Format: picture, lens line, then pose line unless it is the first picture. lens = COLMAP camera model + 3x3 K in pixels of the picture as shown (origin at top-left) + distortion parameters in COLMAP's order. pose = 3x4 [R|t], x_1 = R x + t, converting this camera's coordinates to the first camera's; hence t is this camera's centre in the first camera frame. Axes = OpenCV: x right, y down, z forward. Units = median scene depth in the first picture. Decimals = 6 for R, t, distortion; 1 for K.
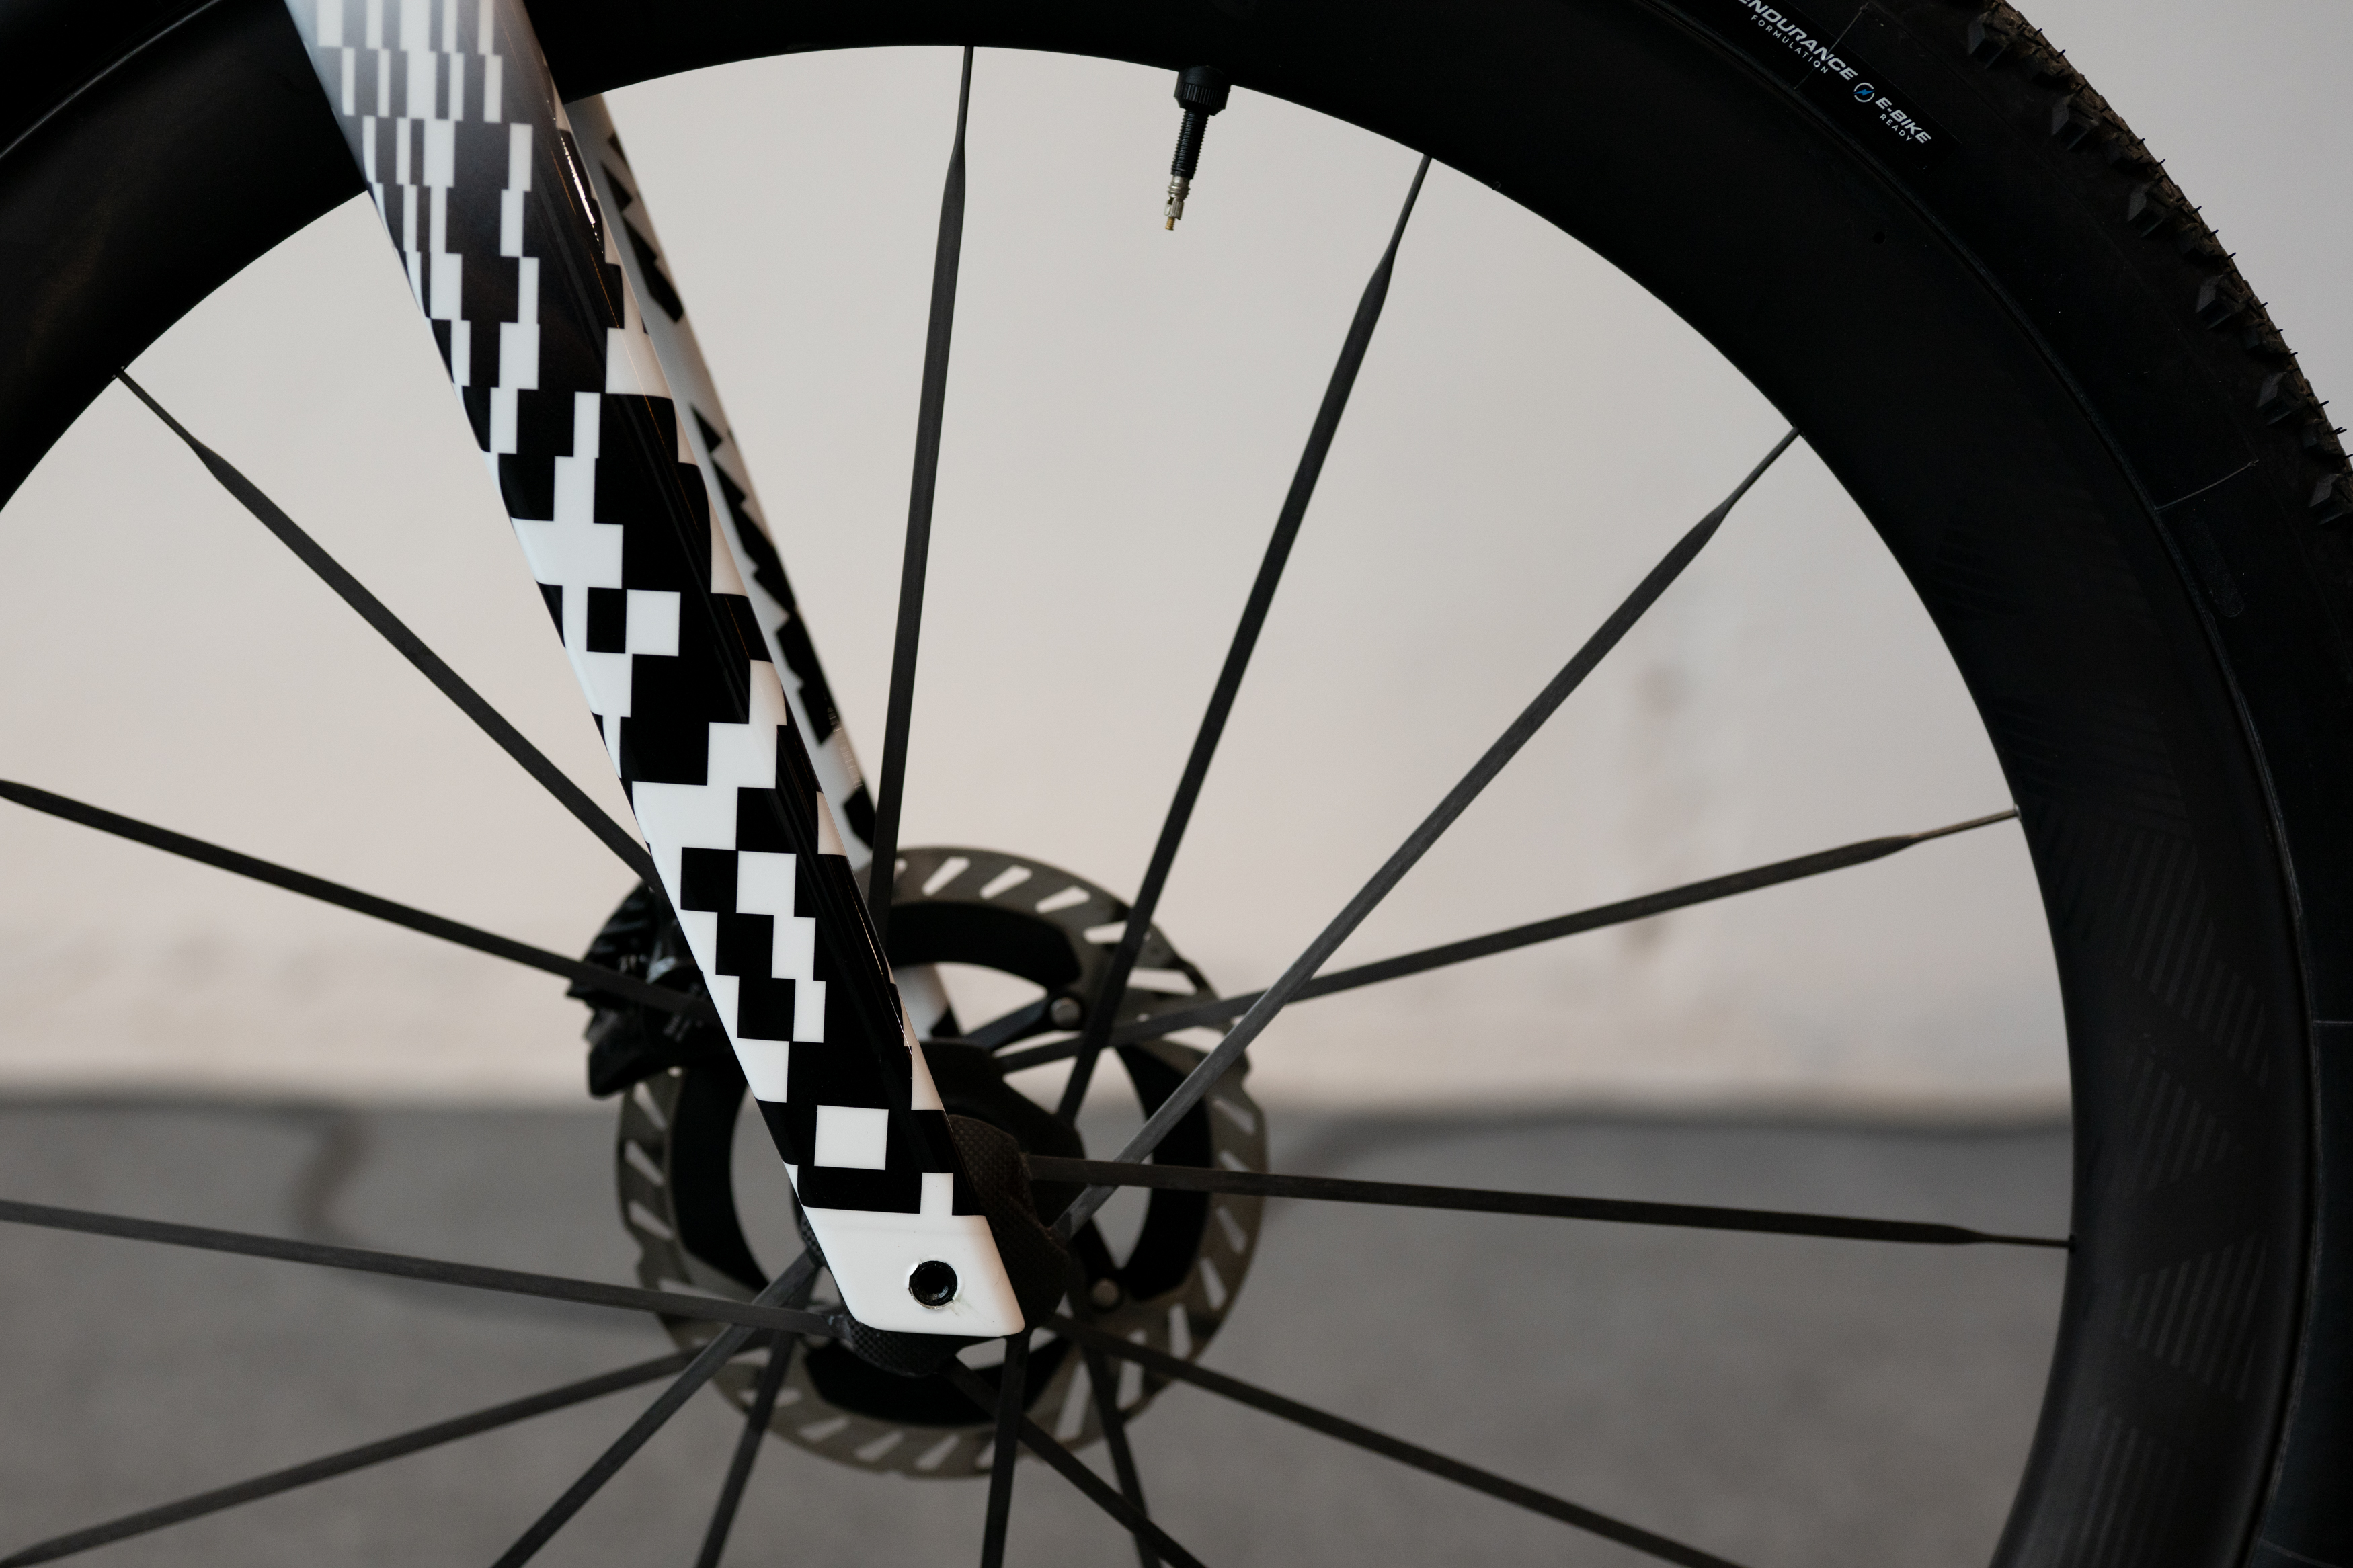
lens RADIAL K [[3445.5, 0, 1184.5], [0, 3445.5, 779.8], [0, 0, 1]] dist [0.009920, 0.000000]
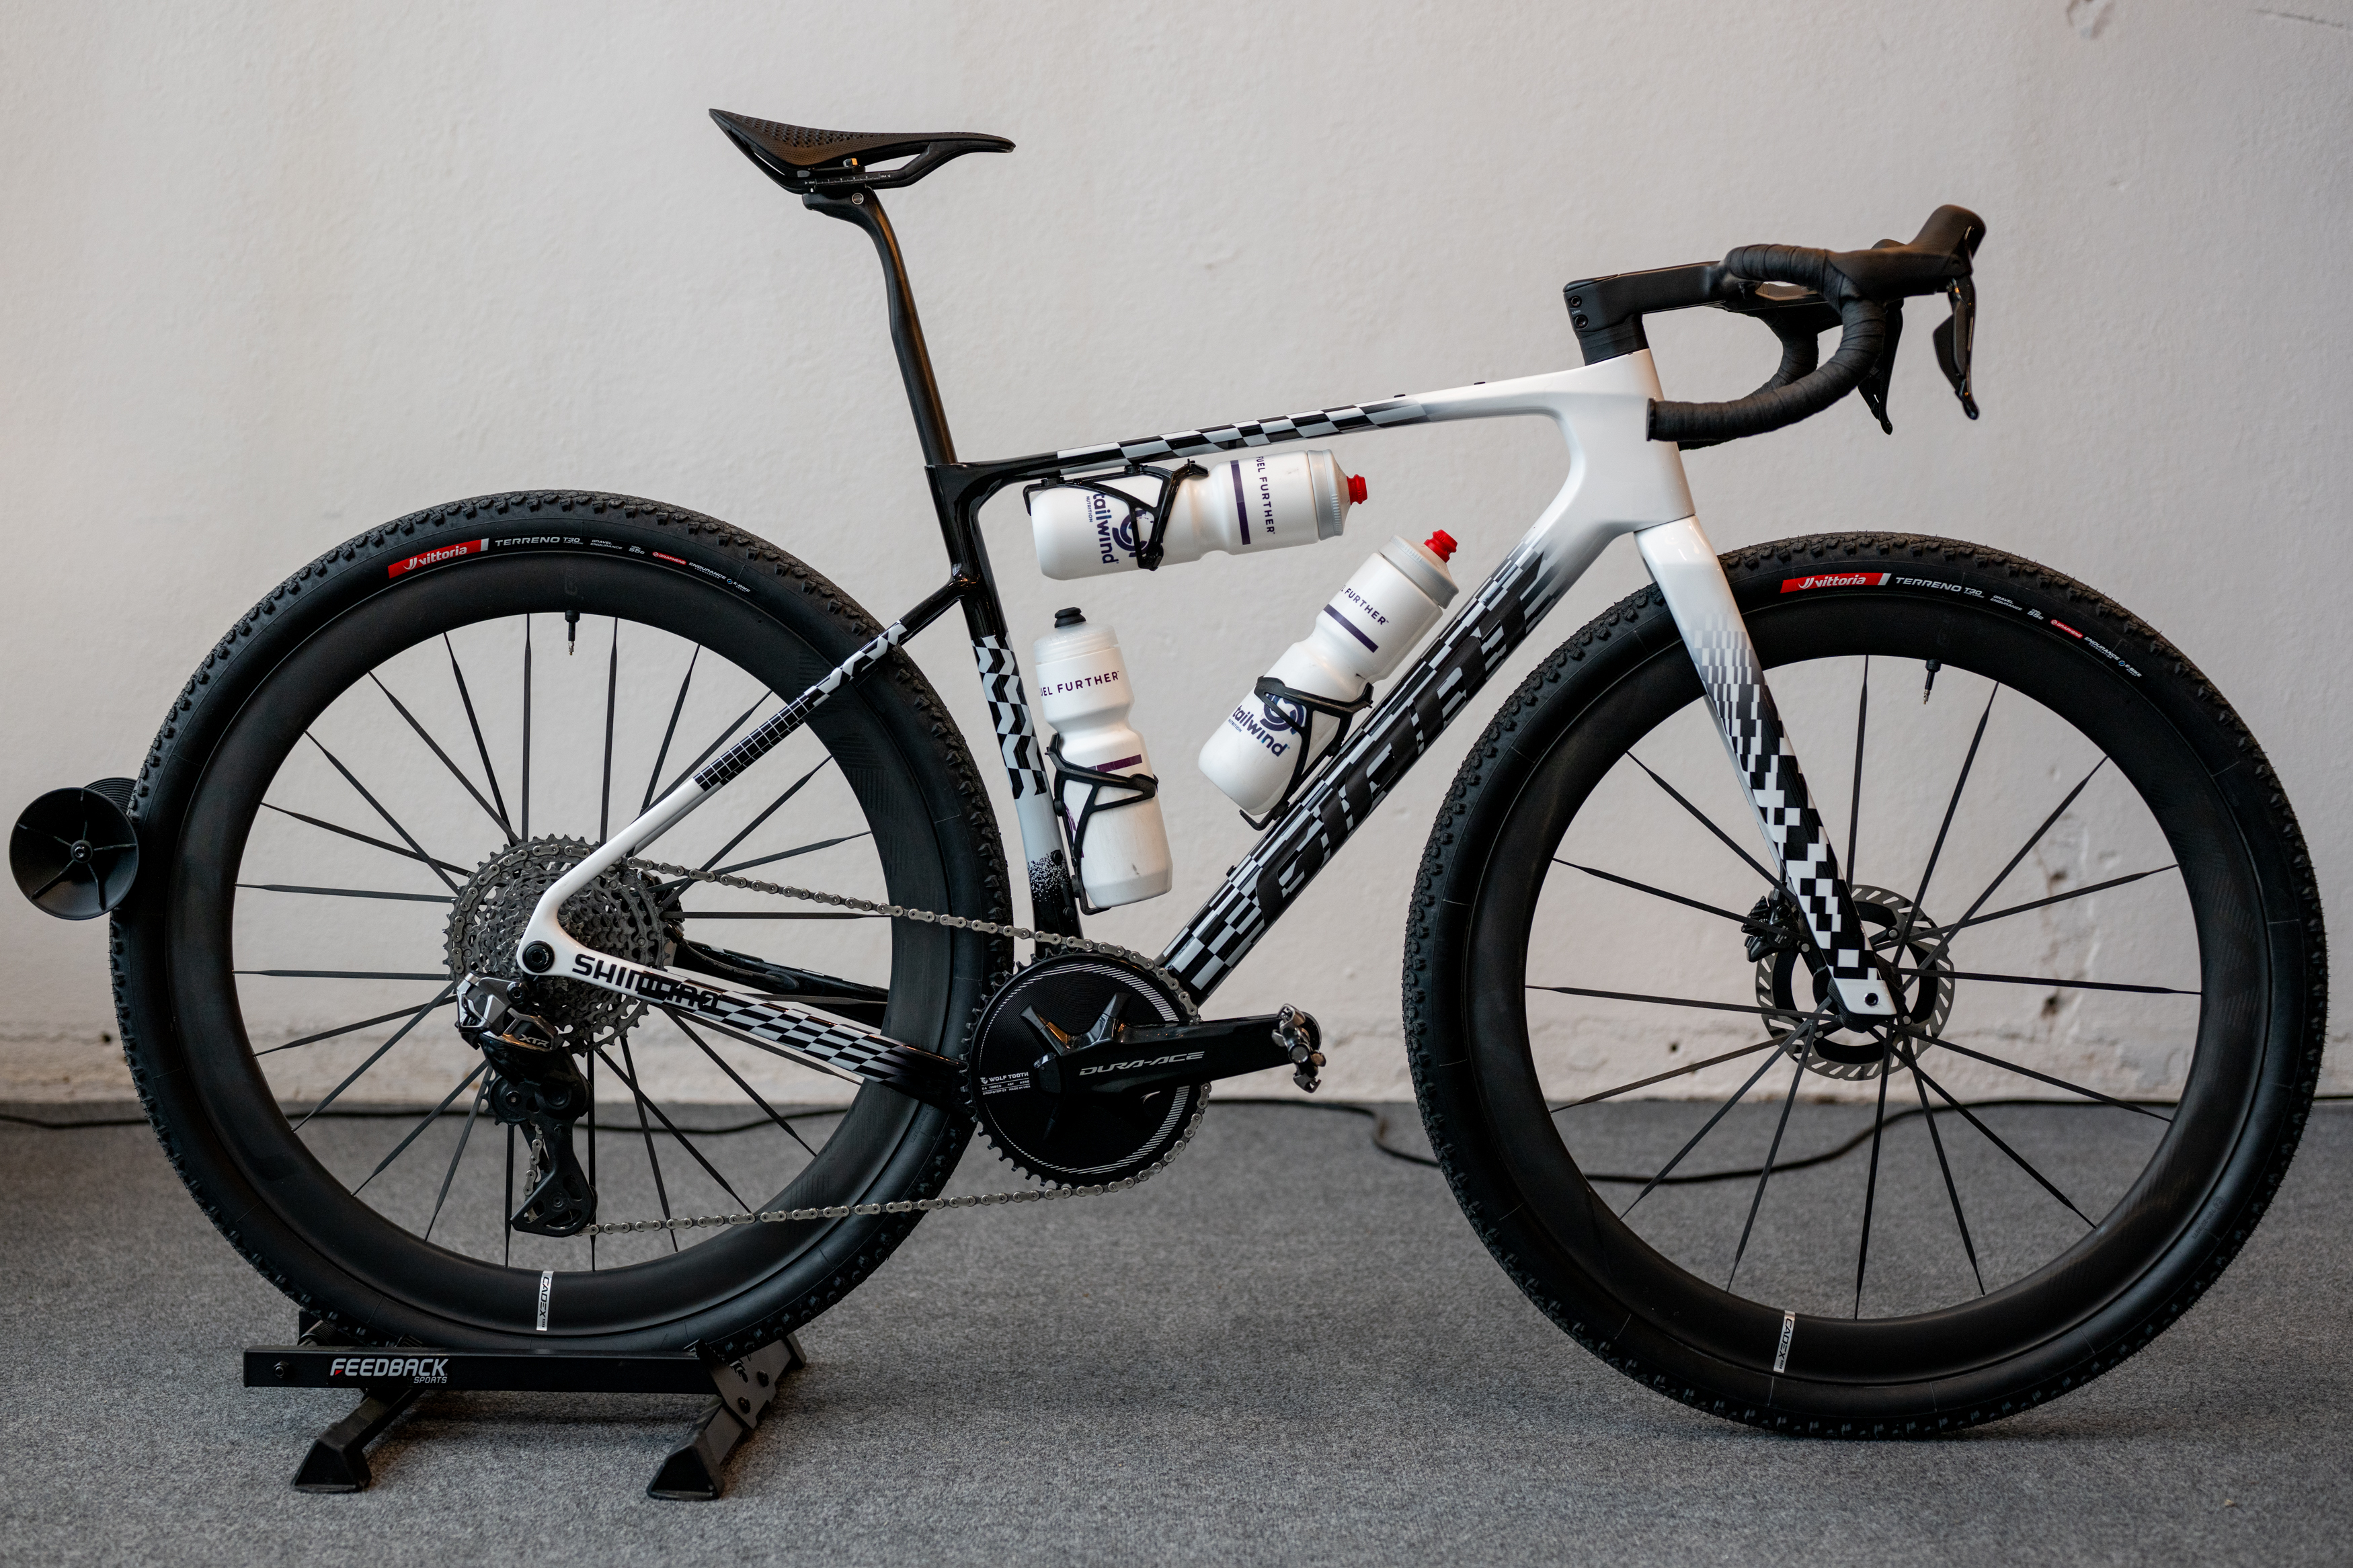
lens RADIAL K [[3445.5, 0, 1168.7], [0, 3445.5, 794.5], [0, 0, 1]] dist [0.009920, 0.000000]
pose [[0.995612, -0.027705, -0.089386, -0.477668], [0.019577, 0.995698, -0.090565, 0.245925], [0.091511, 0.088418, 0.991871, -2.656724]]
